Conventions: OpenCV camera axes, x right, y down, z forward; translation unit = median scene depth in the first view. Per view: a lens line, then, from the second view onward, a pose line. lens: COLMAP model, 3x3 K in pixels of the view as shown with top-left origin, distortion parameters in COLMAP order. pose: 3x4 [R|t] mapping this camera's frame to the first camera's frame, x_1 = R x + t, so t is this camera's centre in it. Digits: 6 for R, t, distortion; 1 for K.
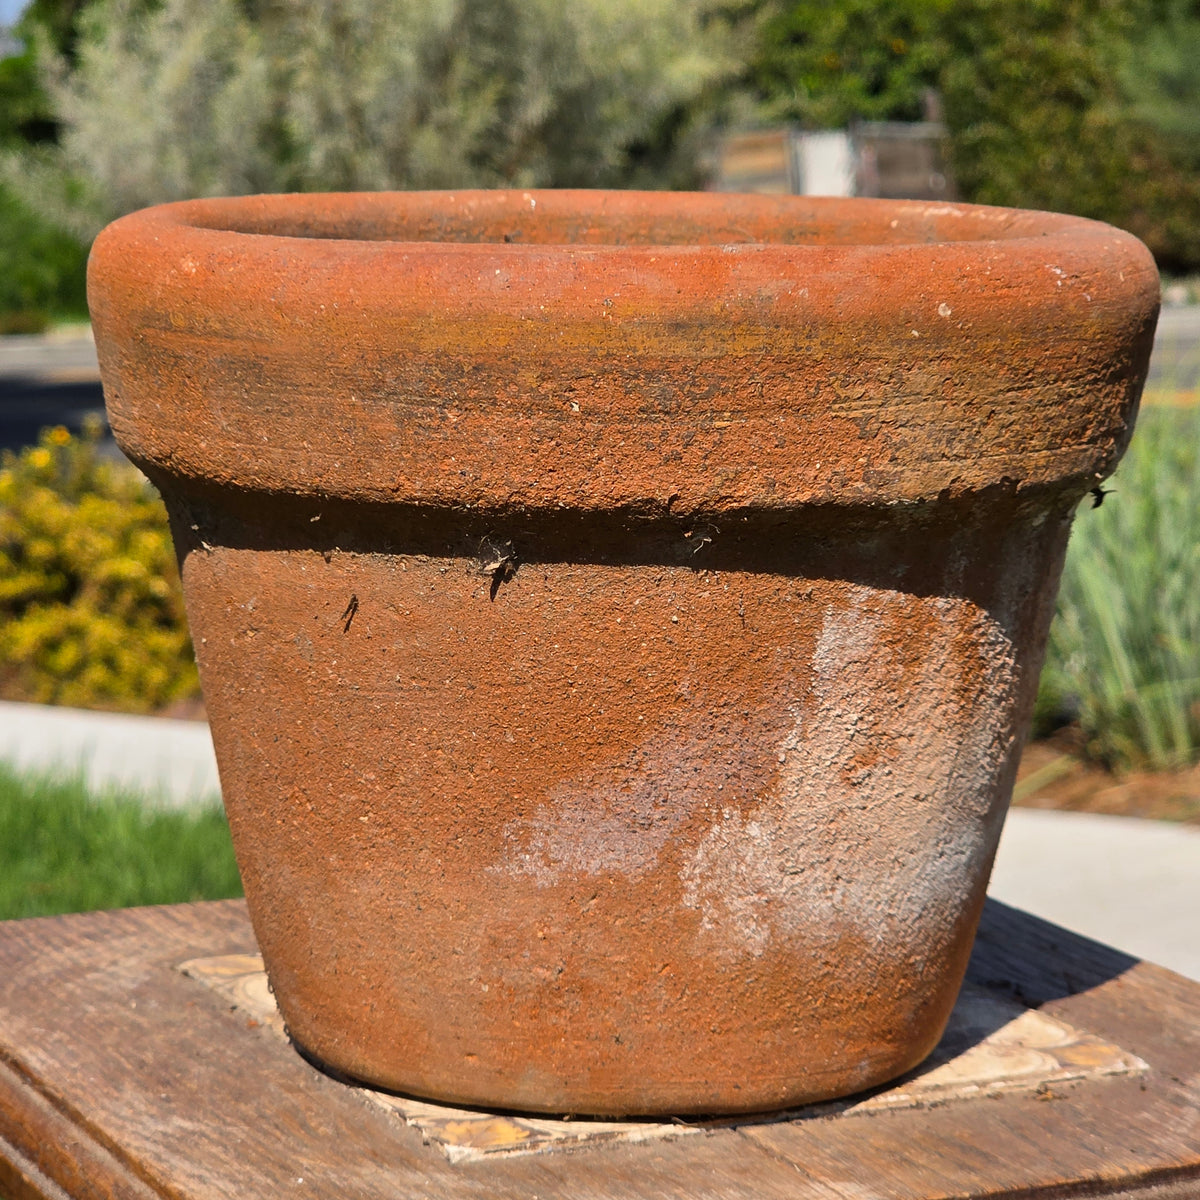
lens RADIAL K [[3733.6, 0, 600.0], [0, 3733.6, 600.0], [0, 0, 1]] dist [-0.153111, 2.220800]
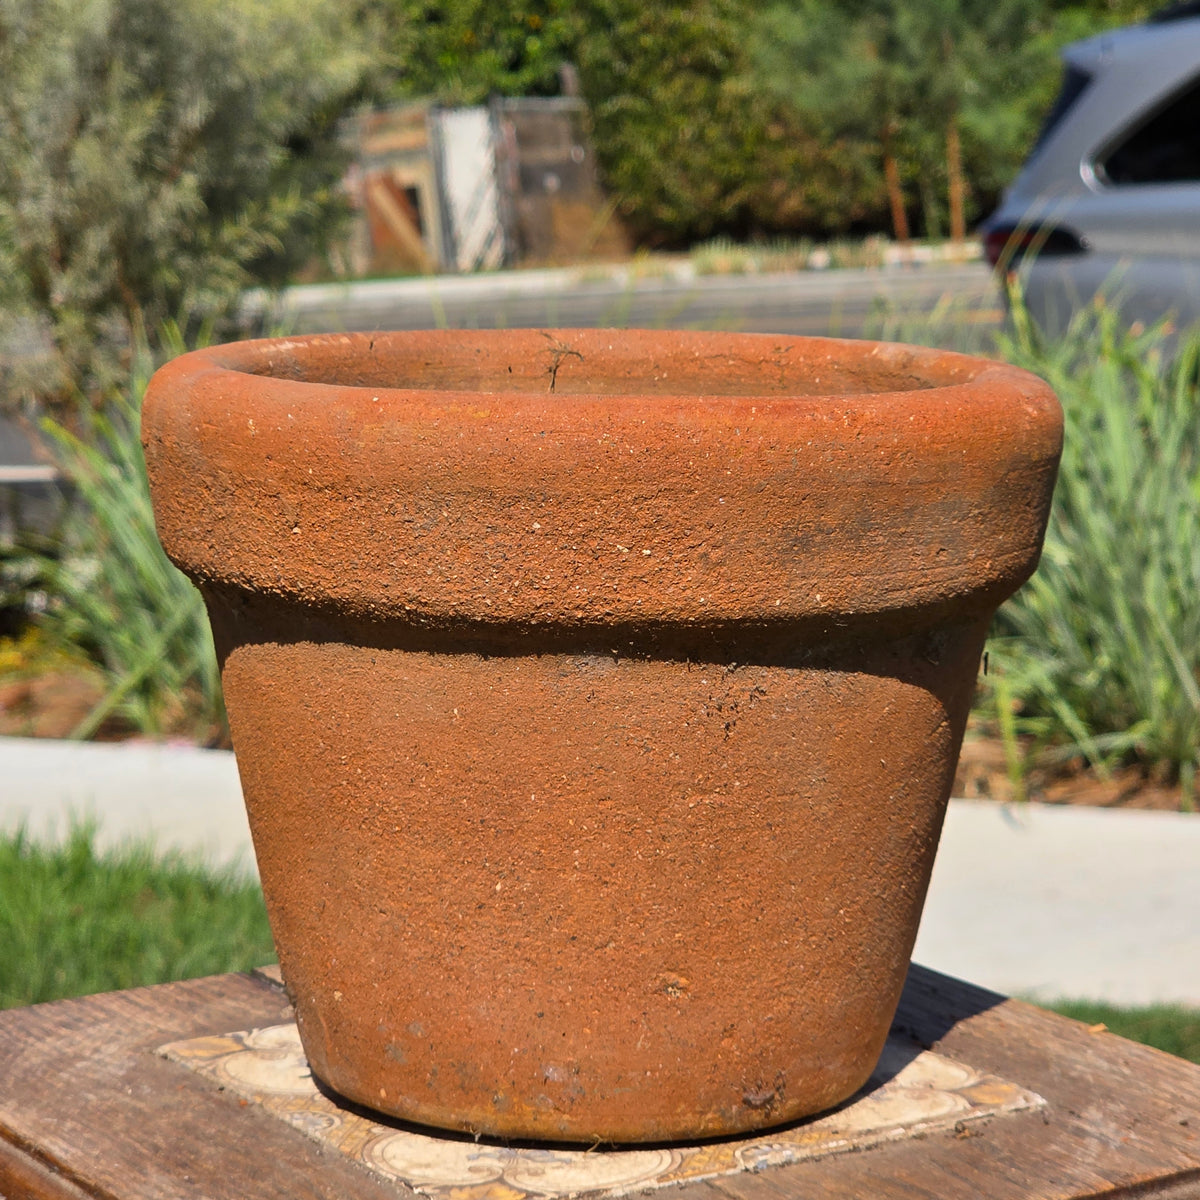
lens RADIAL K [[3719.1, 0, 600.2], [0, 3719.1, 693.7], [0, 0, 1]] dist [0.094990, -0.876461]
pose [[0.994490, -0.042255, 0.095943, -0.094106], [0.038934, 0.998585, 0.036218, -0.046555], [-0.097338, -0.032283, 0.994728, -0.115552]]
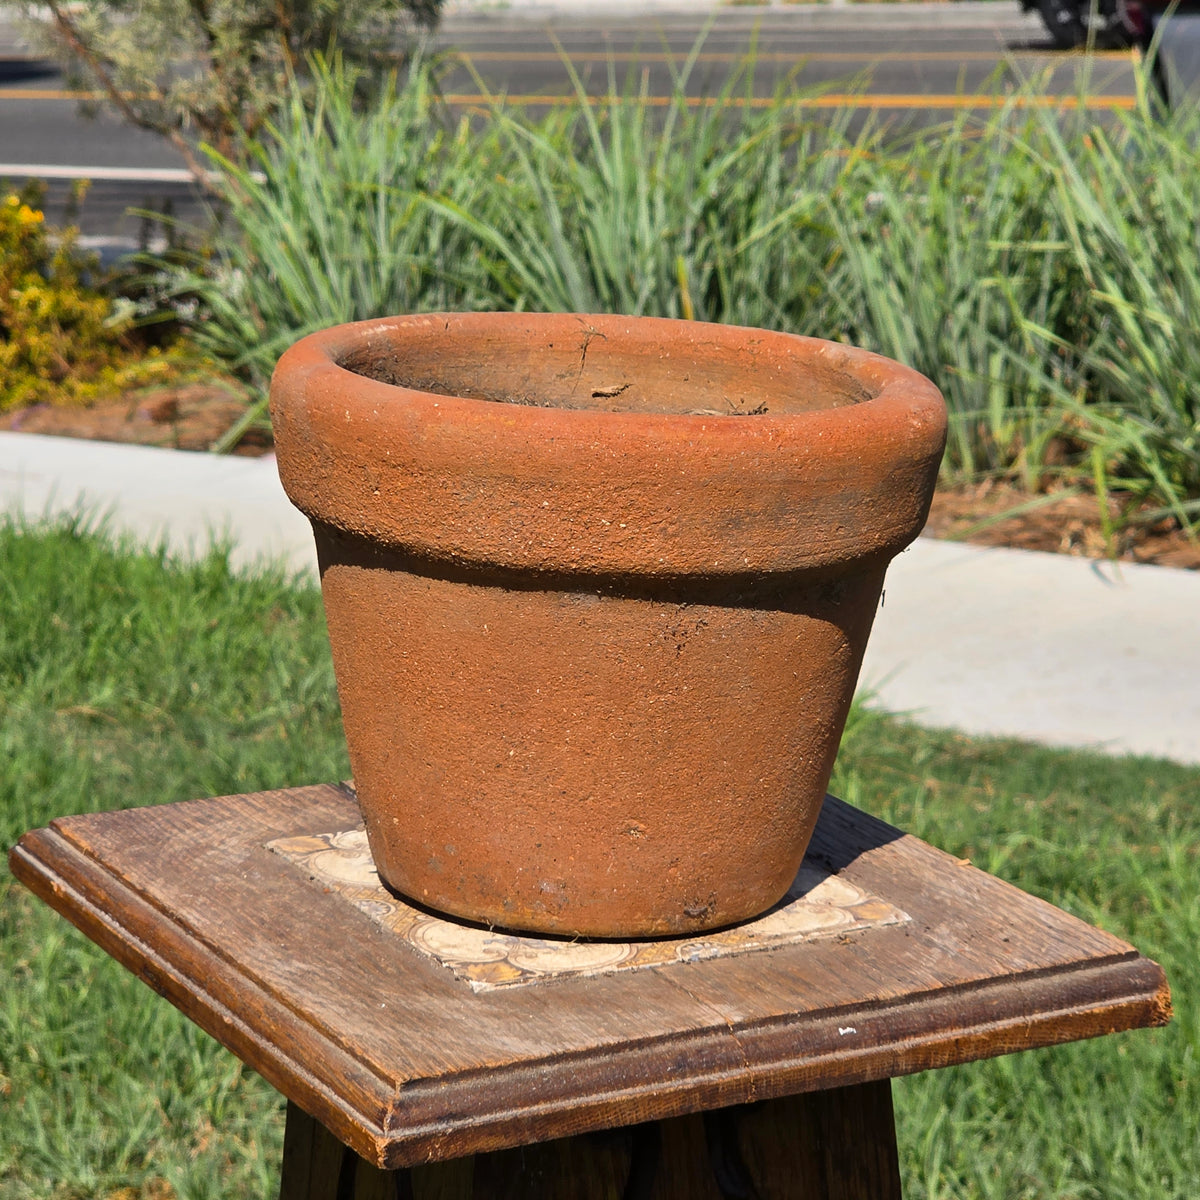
lens RADIAL K [[3816.8, 0, 597.2], [0, 3816.8, 656.3], [0, 0, 1]] dist [-0.924224, 19.671858]
pose [[0.998453, -0.001197, 0.055593, -0.072943], [-0.004780, 0.994219, 0.107264, -0.156405], [-0.055400, -0.107364, 0.992675, -0.562851]]
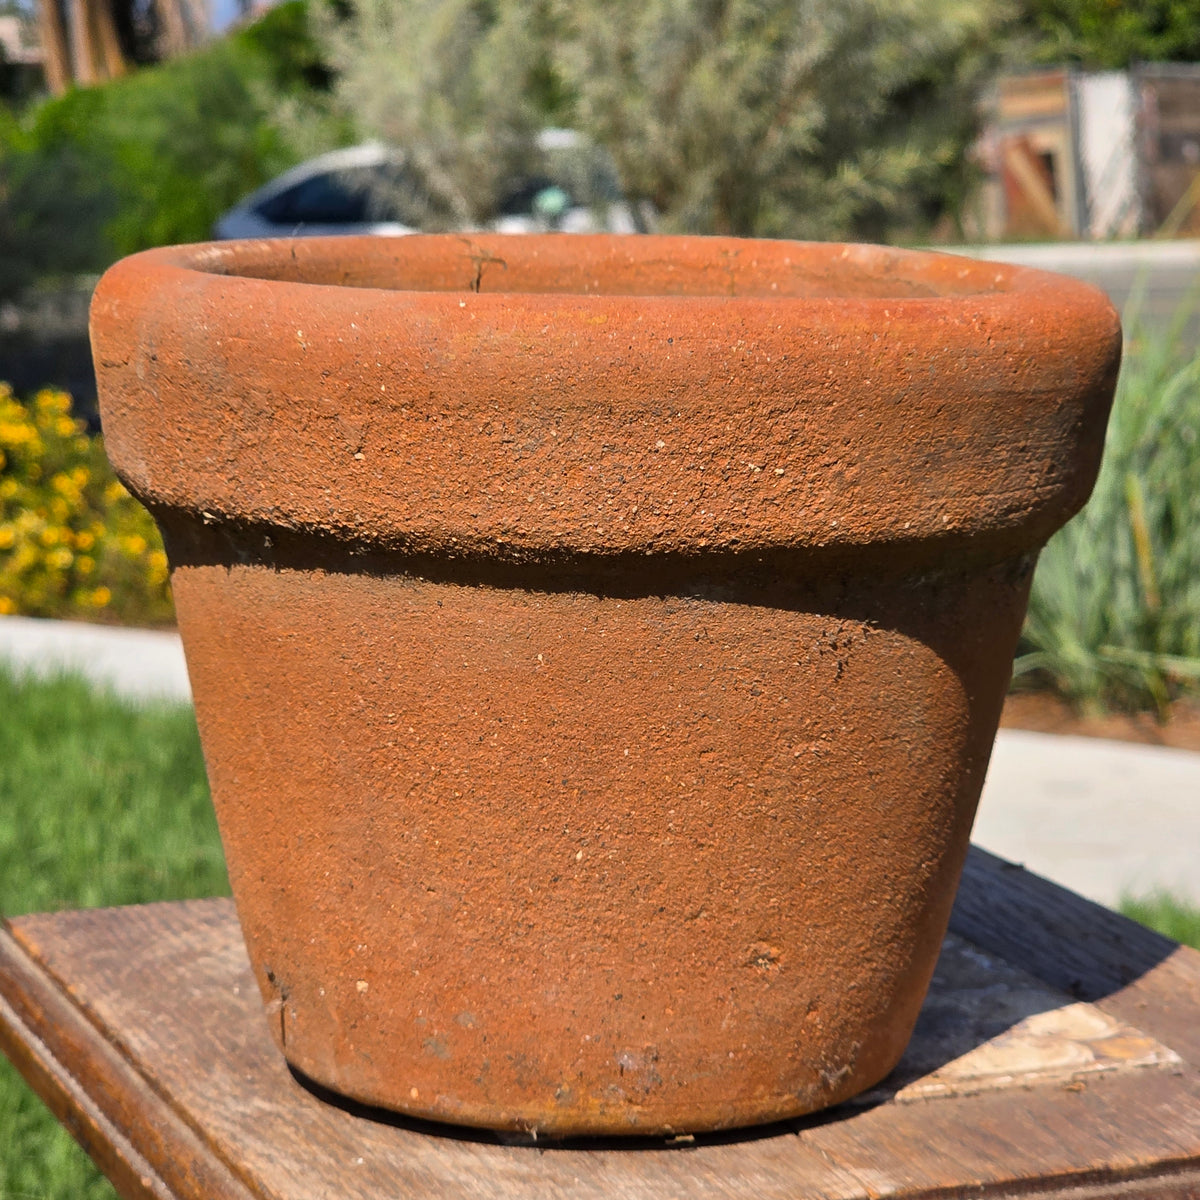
lens RADIAL K [[3816.8, 0, 597.2], [0, 3816.8, 656.3], [0, 0, 1]] dist [-0.924224, 19.671858]
pose [[0.941584, -0.073593, 0.328639, -0.335260], [0.059437, 0.996828, 0.052930, -0.054891], [-0.331491, -0.030305, 0.942971, 0.040942]]
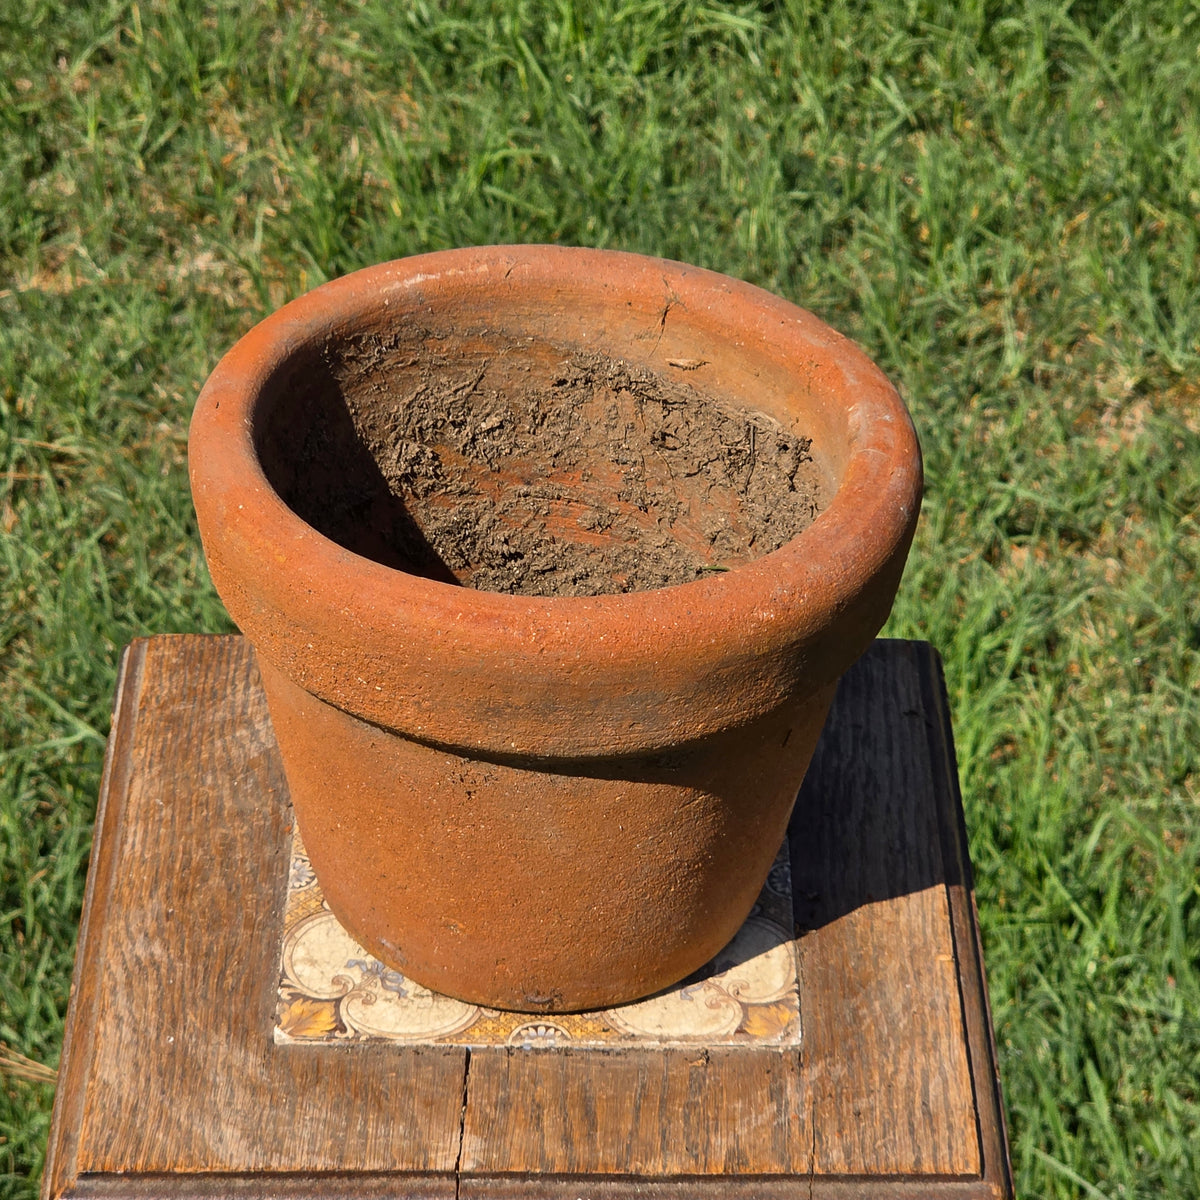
lens RADIAL K [[3816.8, 0, 597.2], [0, 3816.8, 656.3], [0, 0, 1]] dist [-0.924224, 19.671858]
pose [[0.895827, 0.252384, -0.365781, 0.592546], [-0.056491, 0.881079, 0.469583, -0.711094], [0.440797, -0.400002, 0.803552, -0.157497]]
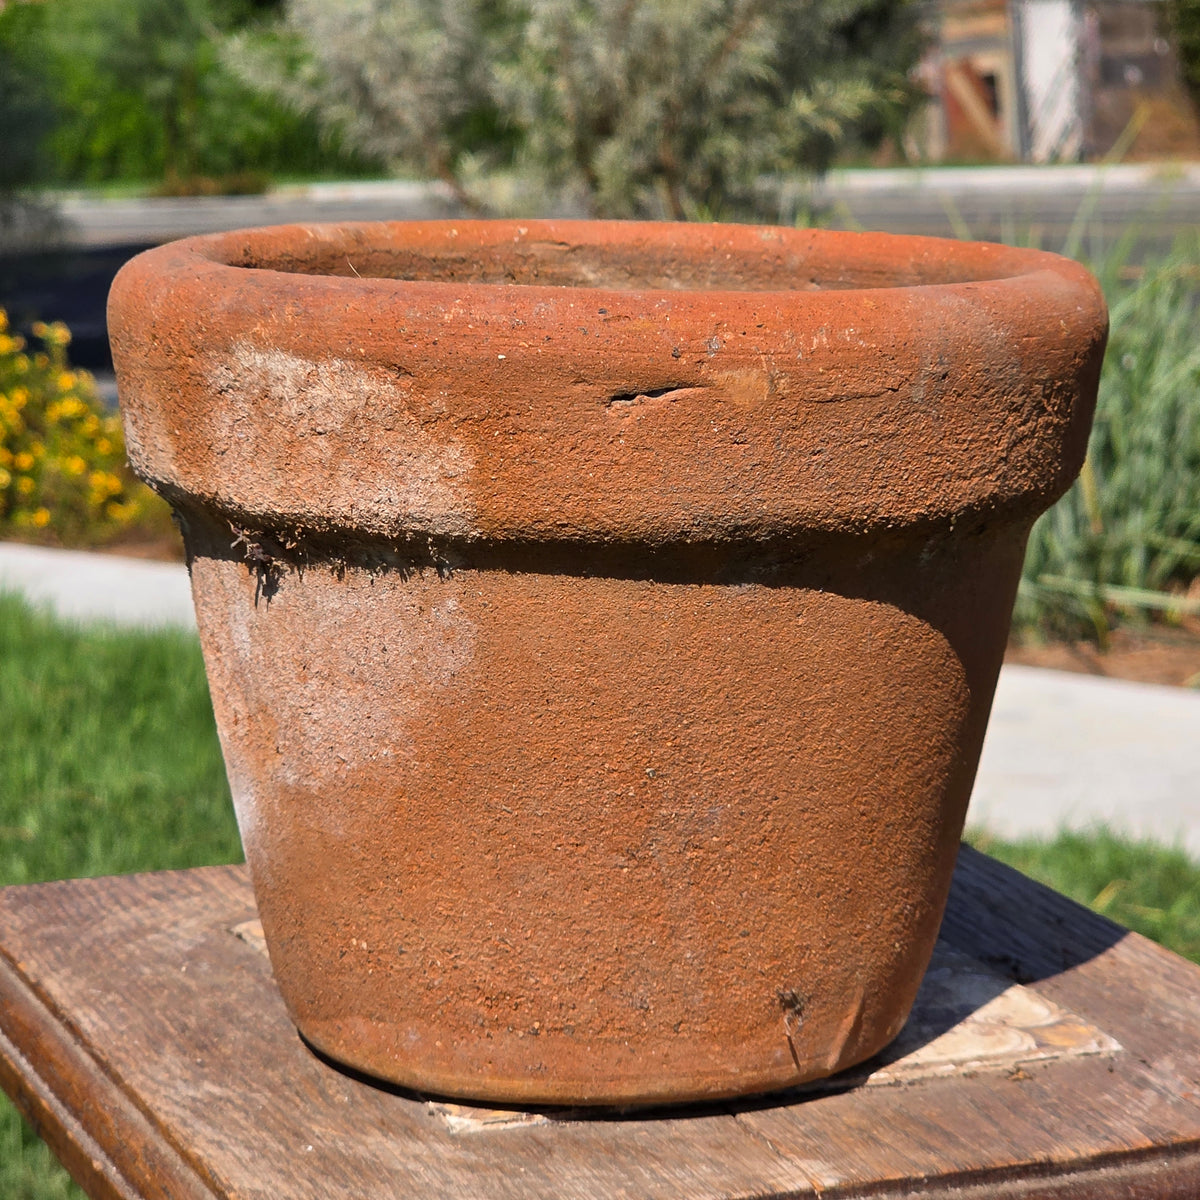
lens RADIAL K [[3733.6, 0, 600.0], [0, 3733.6, 600.0], [0, 0, 1]] dist [-0.153111, 2.220800]
pose [[0.998061, 0.012479, -0.060977, 0.063547], [-0.010085, 0.999172, 0.039407, -0.044618], [0.061418, -0.038715, 0.997361, -0.070318]]
